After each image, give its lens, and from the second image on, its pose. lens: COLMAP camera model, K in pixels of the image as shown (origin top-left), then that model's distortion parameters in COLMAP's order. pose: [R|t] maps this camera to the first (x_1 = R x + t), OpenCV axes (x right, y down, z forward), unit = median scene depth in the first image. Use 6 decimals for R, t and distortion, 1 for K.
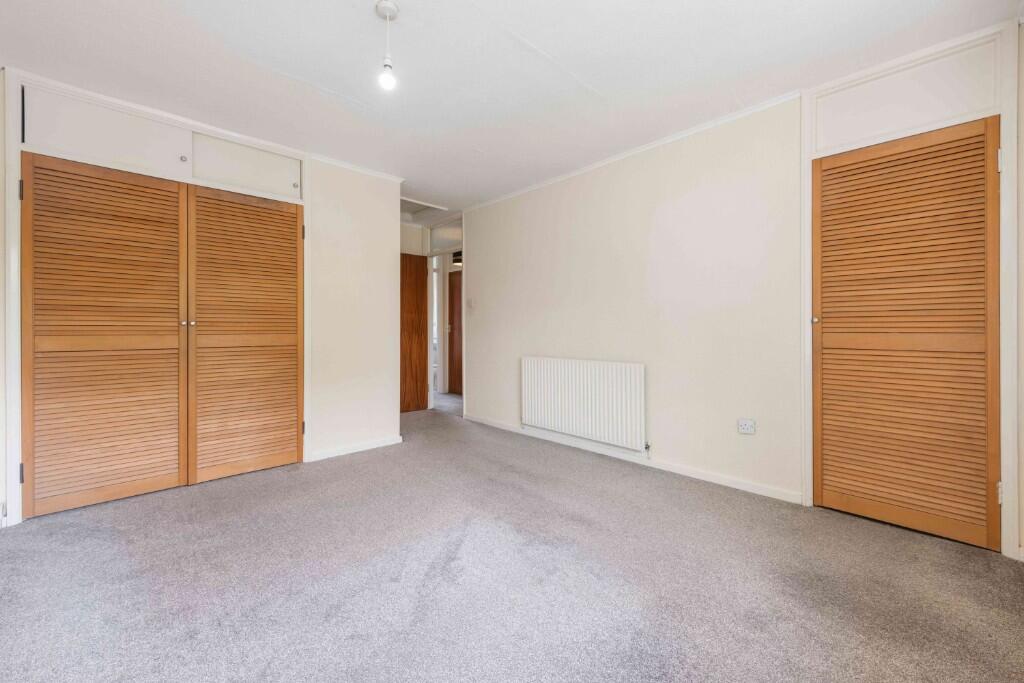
lens RADIAL K [[399.7, 0, 516.1], [0, 399.7, 334.0], [0, 0, 1]] dist [-0.004092, 0.000008]
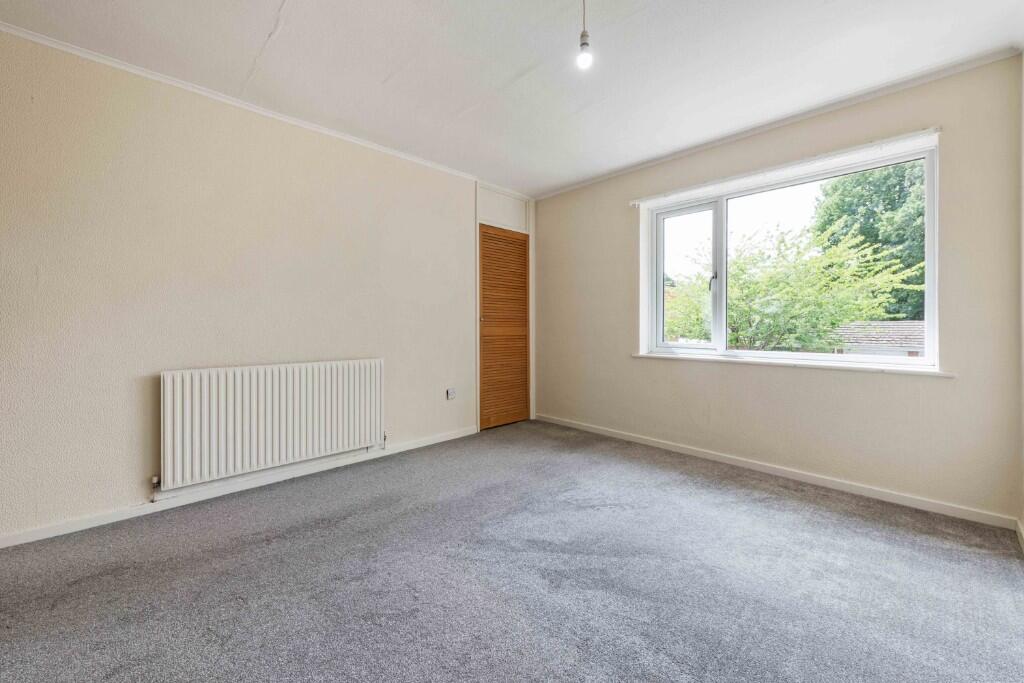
lens RADIAL K [[399.7, 0, 516.0], [0, 399.7, 331.6], [0, 0, 1]] dist [-0.004092, 0.000008]
pose [[-0.010649, -0.009700, 0.999896, -0.895586], [0.007057, 0.999927, 0.009775, 0.000066], [-0.999918, 0.007160, -0.010580, 0.844146]]
